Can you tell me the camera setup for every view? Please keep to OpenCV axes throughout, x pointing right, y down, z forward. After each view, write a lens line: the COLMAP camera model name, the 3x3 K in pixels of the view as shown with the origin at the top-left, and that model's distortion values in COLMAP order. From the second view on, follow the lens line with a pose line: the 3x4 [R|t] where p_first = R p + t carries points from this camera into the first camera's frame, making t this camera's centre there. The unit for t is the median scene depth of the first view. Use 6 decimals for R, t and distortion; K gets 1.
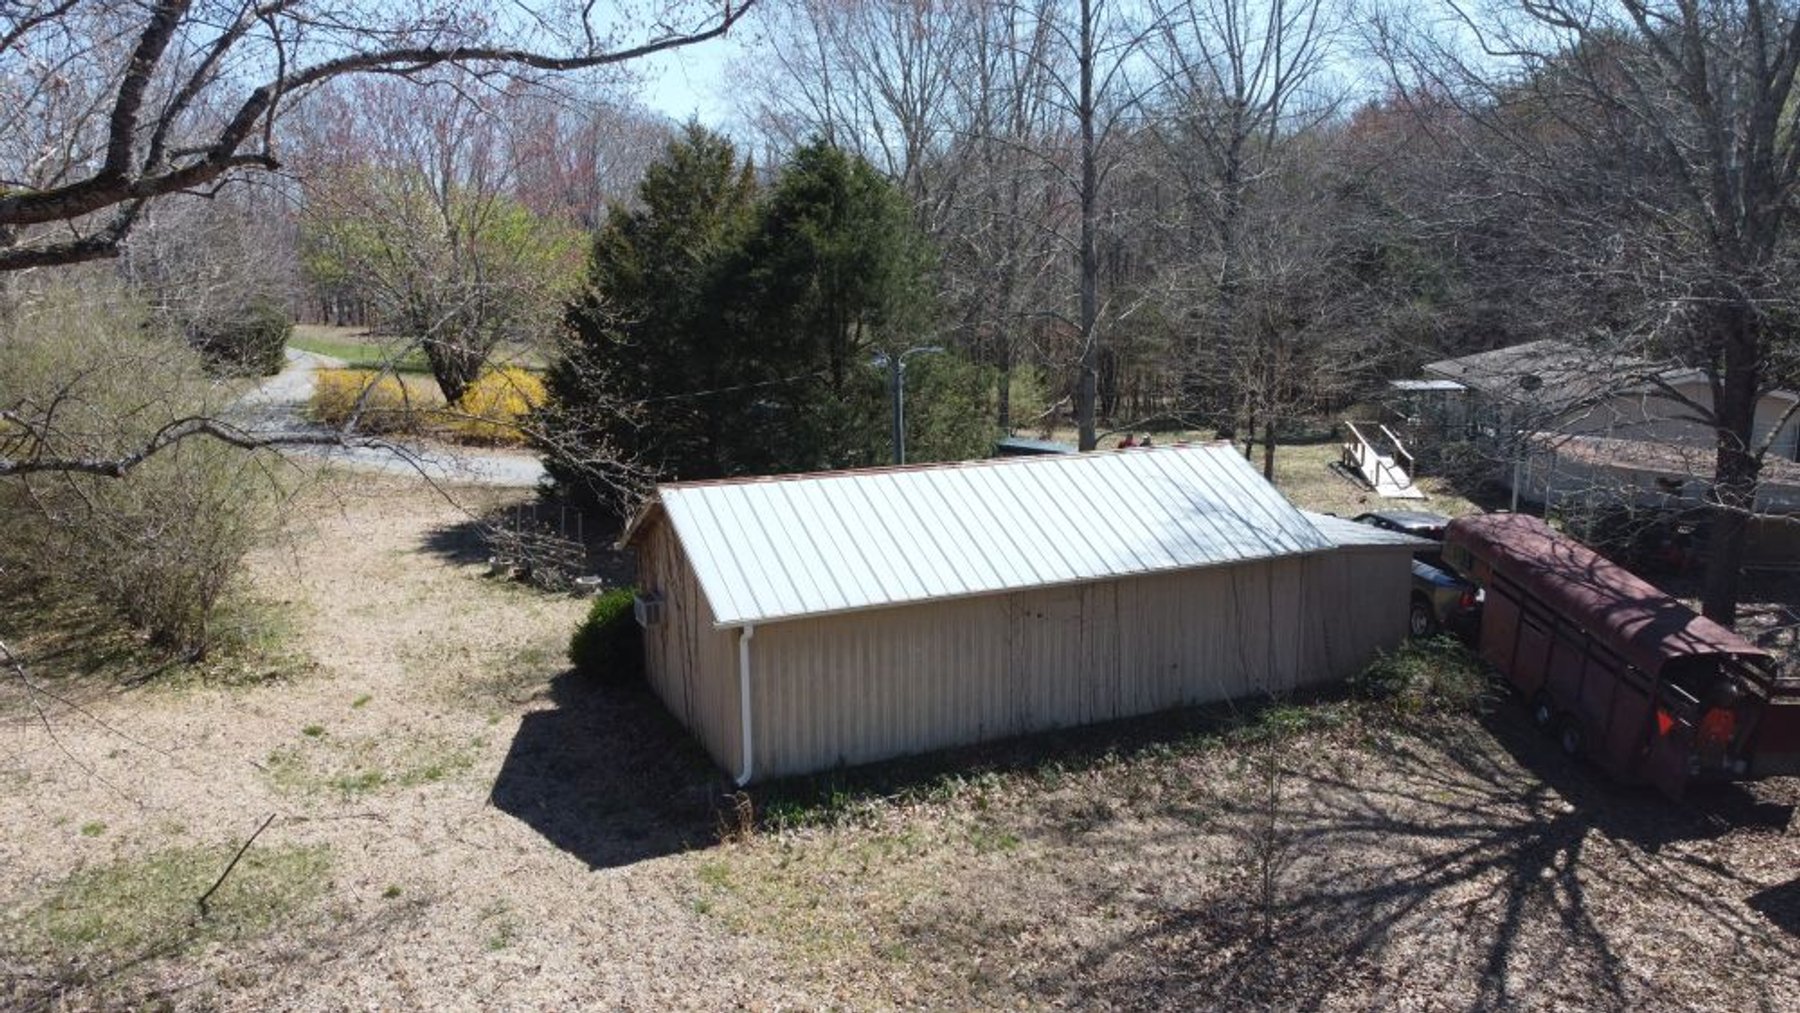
lens RADIAL K [[1359.7, 0, 904.7], [0, 1359.7, 501.4], [0, 0, 1]] dist [0.010841, -0.012471]
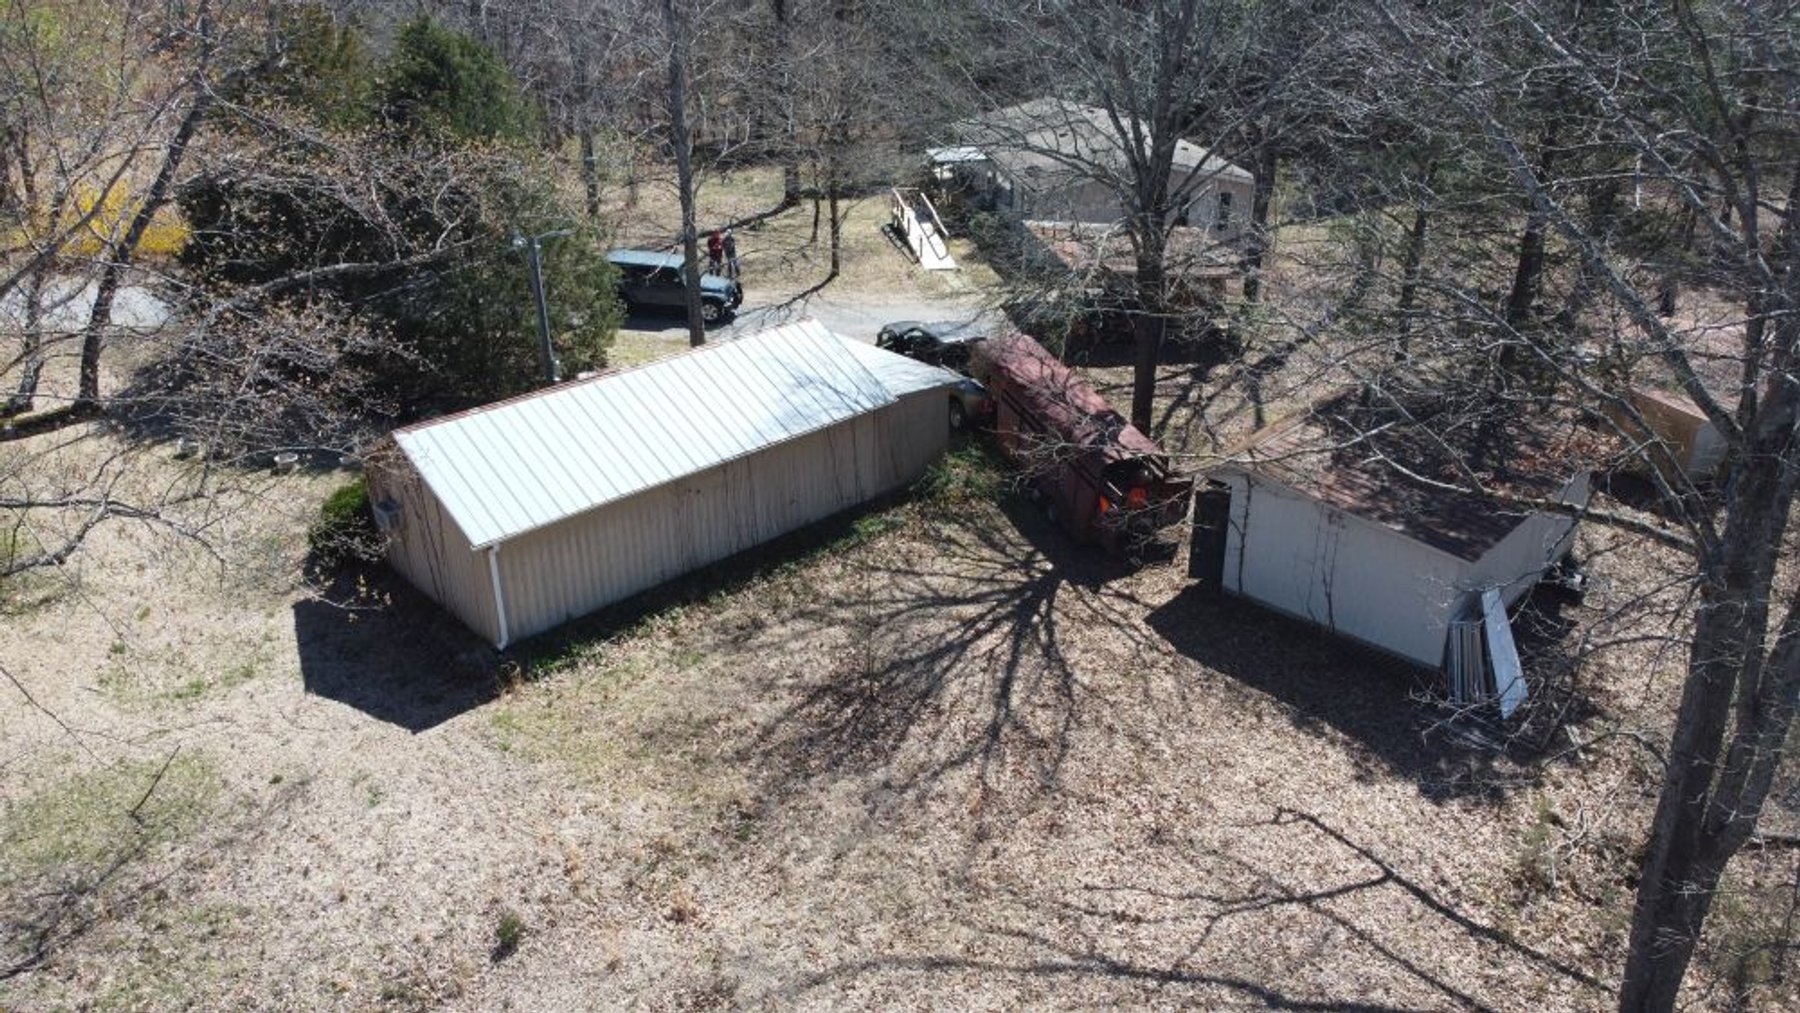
lens RADIAL K [[1359.7, 0, 905.1], [0, 1359.7, 503.9], [0, 0, 1]] dist [0.010841, -0.012471]
pose [[0.946735, -0.133948, 0.292832, -0.122159], [0.052955, 0.961760, 0.268726, -0.297284], [-0.317629, -0.238906, 0.917625, -0.385664]]
